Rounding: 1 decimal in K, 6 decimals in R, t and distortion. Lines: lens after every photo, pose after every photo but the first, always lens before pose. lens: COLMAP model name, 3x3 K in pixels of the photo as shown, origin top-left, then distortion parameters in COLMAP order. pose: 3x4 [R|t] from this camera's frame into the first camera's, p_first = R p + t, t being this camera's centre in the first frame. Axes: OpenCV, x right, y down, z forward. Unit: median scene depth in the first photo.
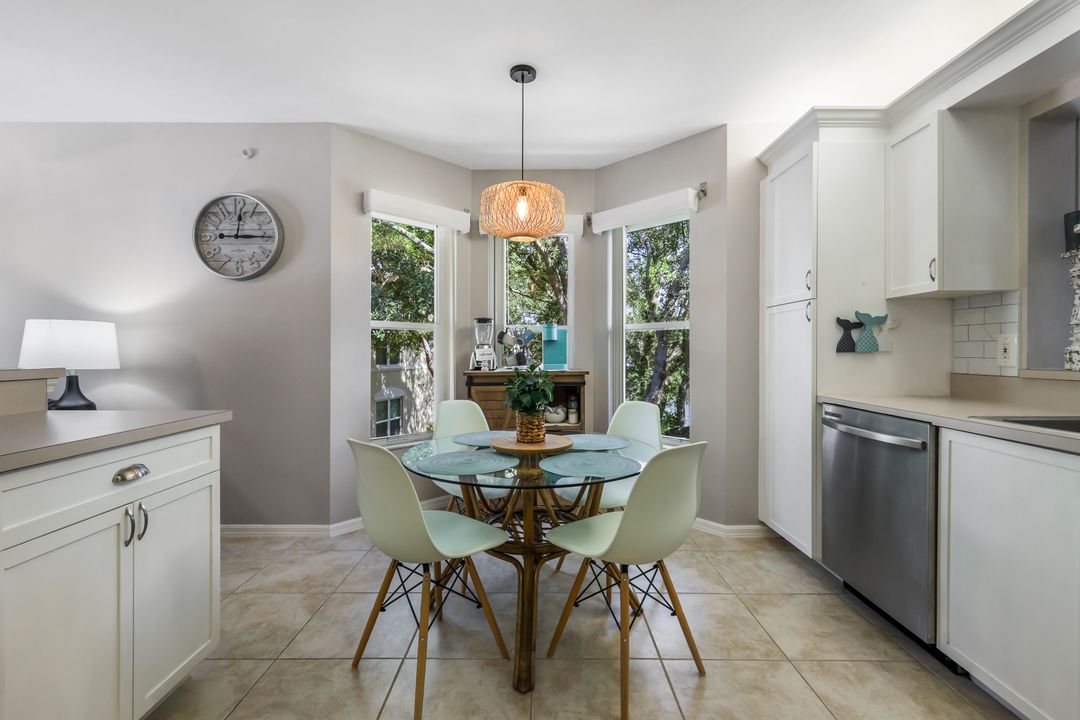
lens RADIAL K [[470.9, 0, 538.2], [0, 470.9, 351.9], [0, 0, 1]] dist [0.002230, 0.000445]
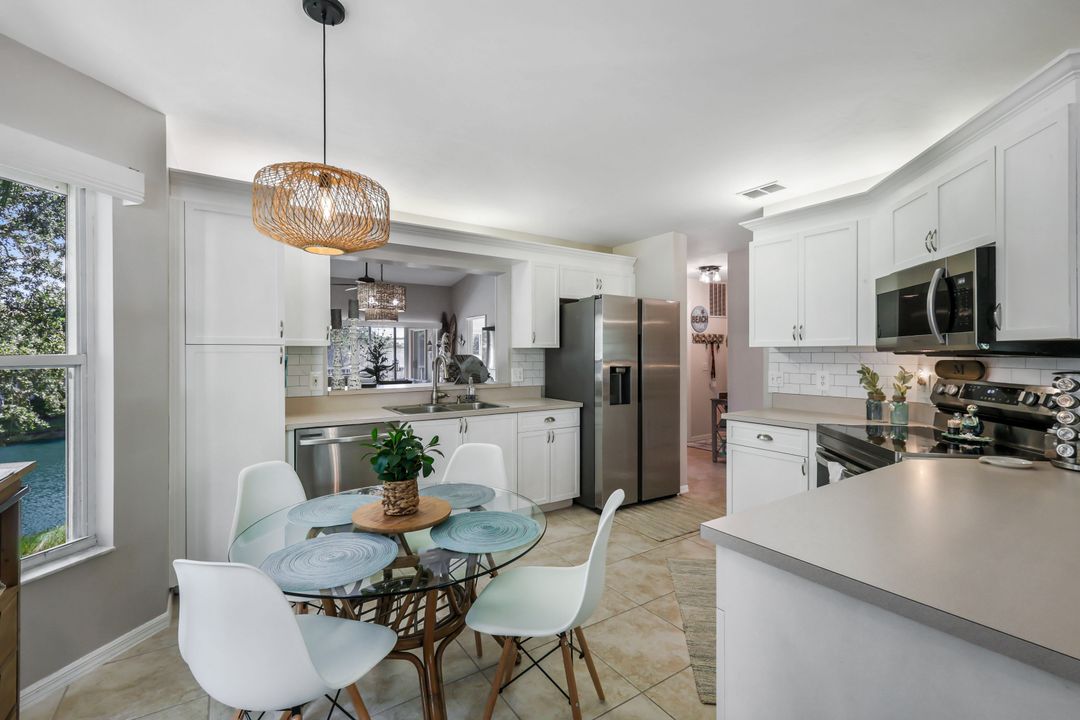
lens RADIAL K [[466.4, 0, 539.6], [0, 466.4, 353.2], [0, 0, 1]] dist [0.002315, 0.000093]
pose [[-0.554716, -0.000685, 0.832039, -0.765365], [0.002764, 0.999993, 0.002666, -0.092896], [-0.832035, 0.003779, -0.554710, 1.115794]]
